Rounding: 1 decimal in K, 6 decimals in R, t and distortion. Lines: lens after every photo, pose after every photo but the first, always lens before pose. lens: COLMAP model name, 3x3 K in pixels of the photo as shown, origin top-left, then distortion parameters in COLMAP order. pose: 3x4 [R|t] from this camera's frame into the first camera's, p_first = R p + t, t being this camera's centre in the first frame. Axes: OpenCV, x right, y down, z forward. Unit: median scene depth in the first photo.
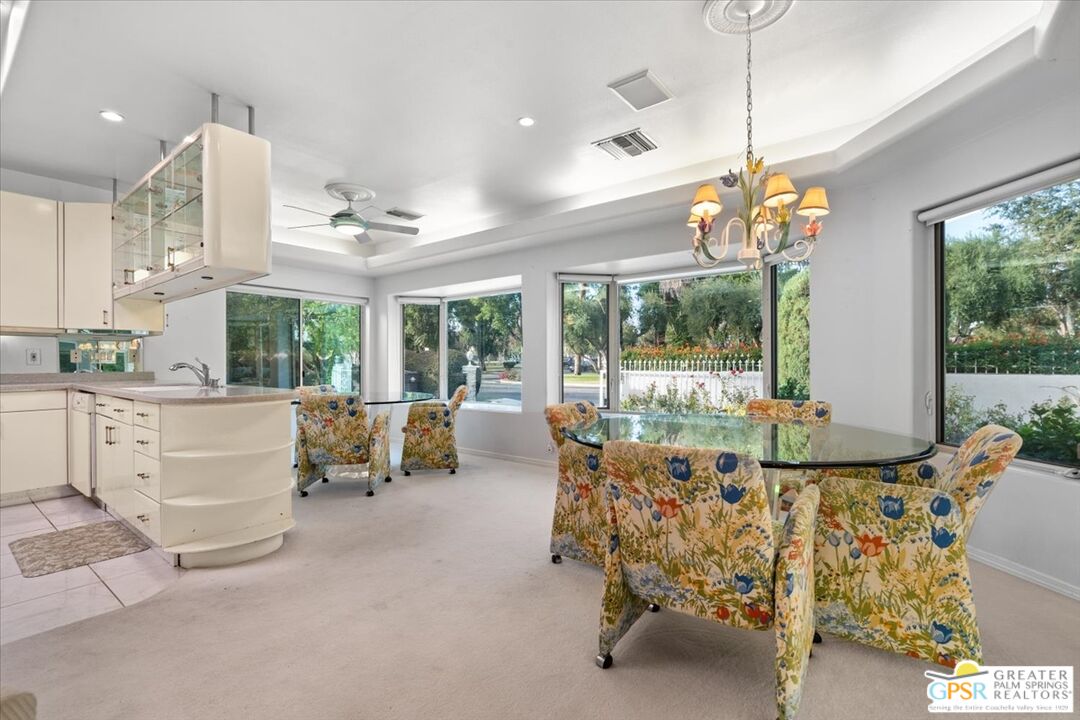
lens RADIAL K [[490.1, 0, 533.1], [0, 490.1, 365.1], [0, 0, 1]] dist [-0.000233, -0.000308]
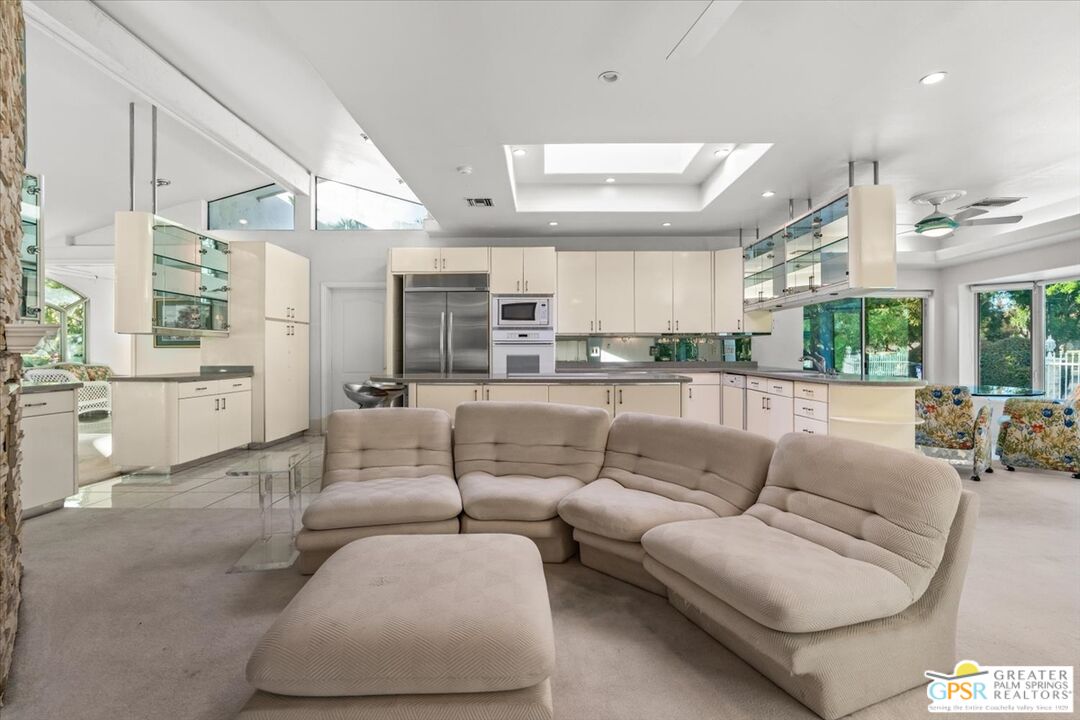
lens RADIAL K [[490.7, 0, 536.9], [0, 490.7, 355.3], [0, 0, 1]] dist [-0.003453, -0.000133]
pose [[0.615452, 0.005435, -0.788156, -0.077015], [-0.004619, 0.999984, 0.003289, -0.007054], [0.788161, 0.001616, 0.615467, -0.400484]]
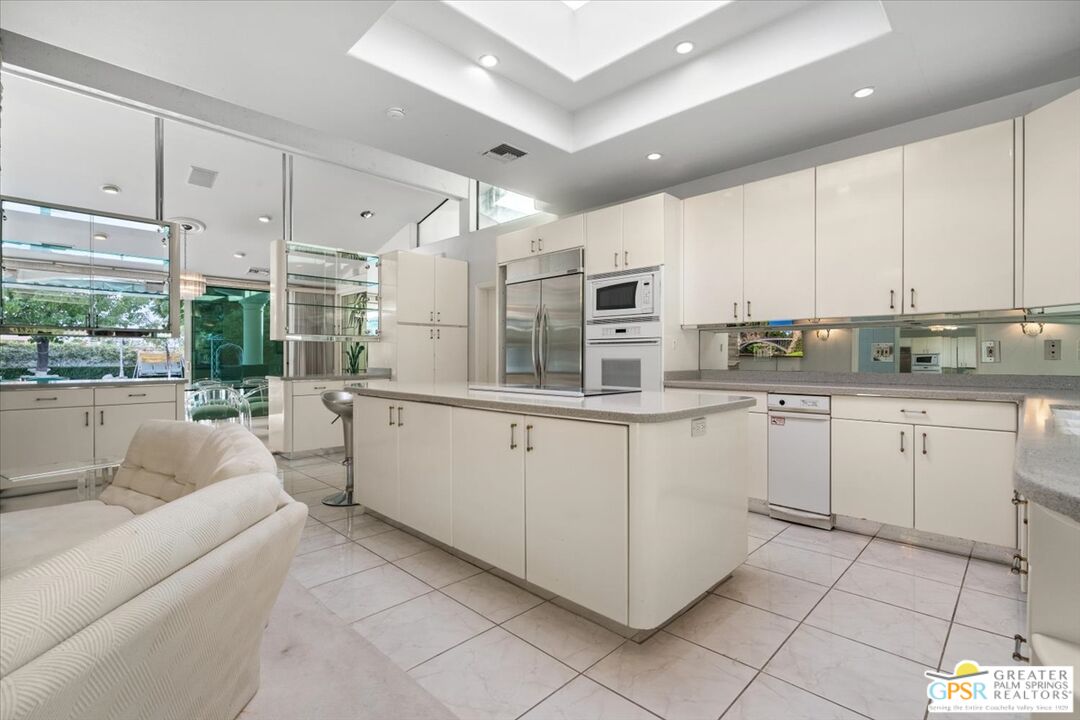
lens RADIAL K [[490.7, 0, 536.9], [0, 490.7, 355.3], [0, 0, 1]] dist [-0.003453, -0.000133]
pose [[-0.105047, 0.001678, -0.994466, -0.237726], [-0.002550, 0.999995, 0.001956, -0.012086], [0.994464, 0.002741, -0.105042, 0.436329]]
